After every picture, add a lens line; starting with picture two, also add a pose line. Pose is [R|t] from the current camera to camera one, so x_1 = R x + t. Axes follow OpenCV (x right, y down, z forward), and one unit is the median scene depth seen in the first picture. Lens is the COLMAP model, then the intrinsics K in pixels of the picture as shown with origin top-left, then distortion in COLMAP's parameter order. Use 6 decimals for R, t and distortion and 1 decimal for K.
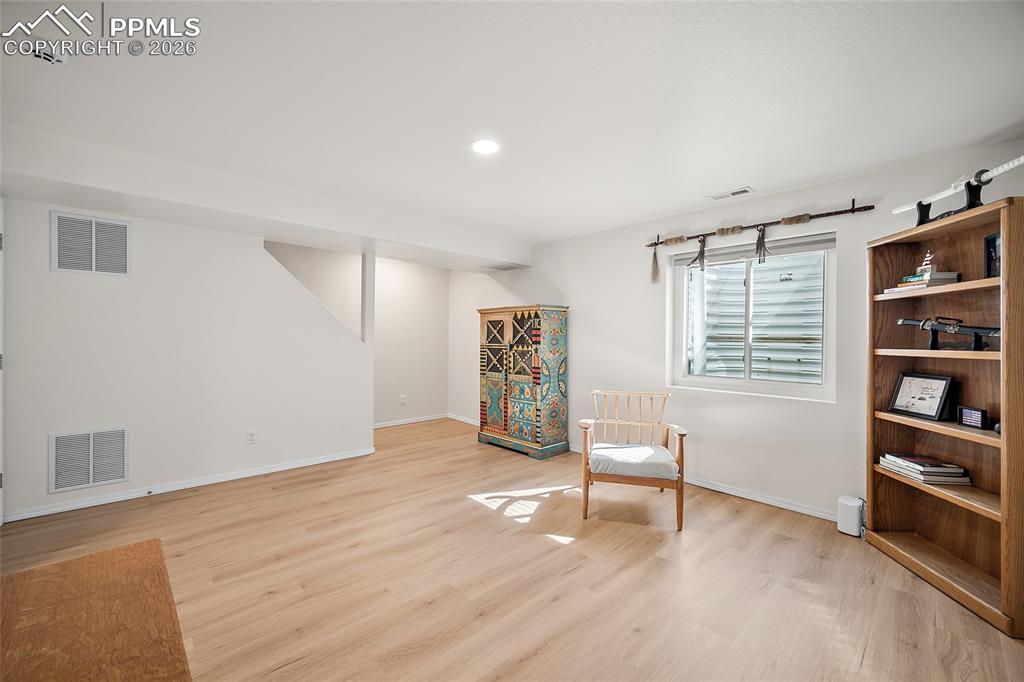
lens RADIAL K [[405.0, 0, 512.2], [0, 405.0, 340.4], [0, 0, 1]] dist [0.002167, 0.000058]
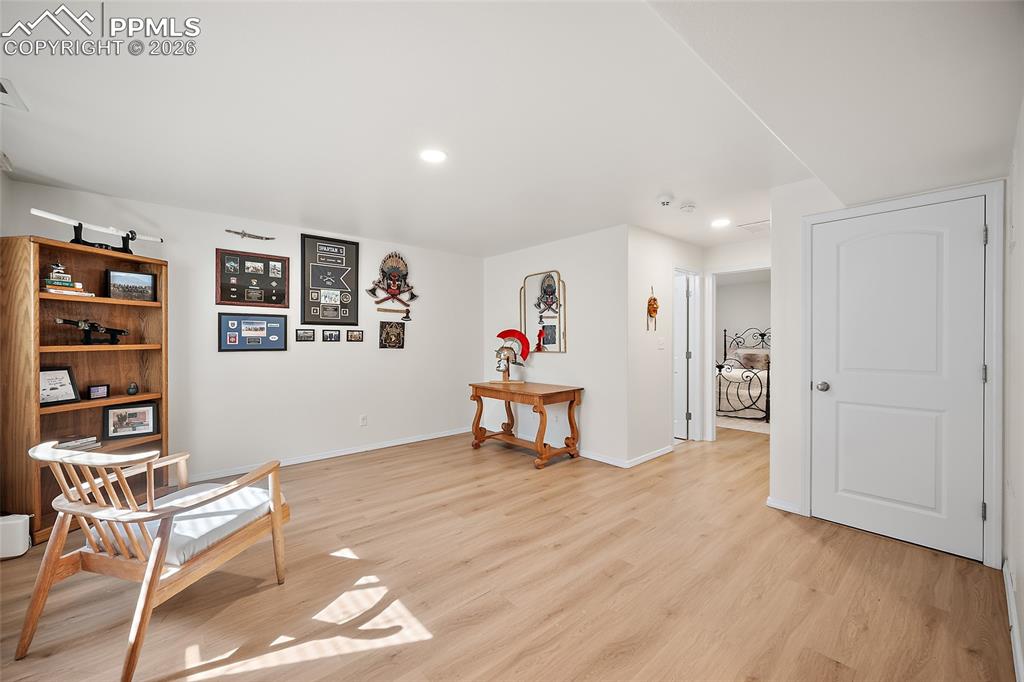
lens RADIAL K [[405.0, 0, 513.3], [0, 405.0, 341.0], [0, 0, 1]] dist [0.002167, 0.000058]
pose [[-0.999742, -0.013348, 0.018368, -0.241346], [-0.013189, 0.999875, 0.008729, -0.014571], [-0.018482, 0.008485, -0.999793, 1.667468]]
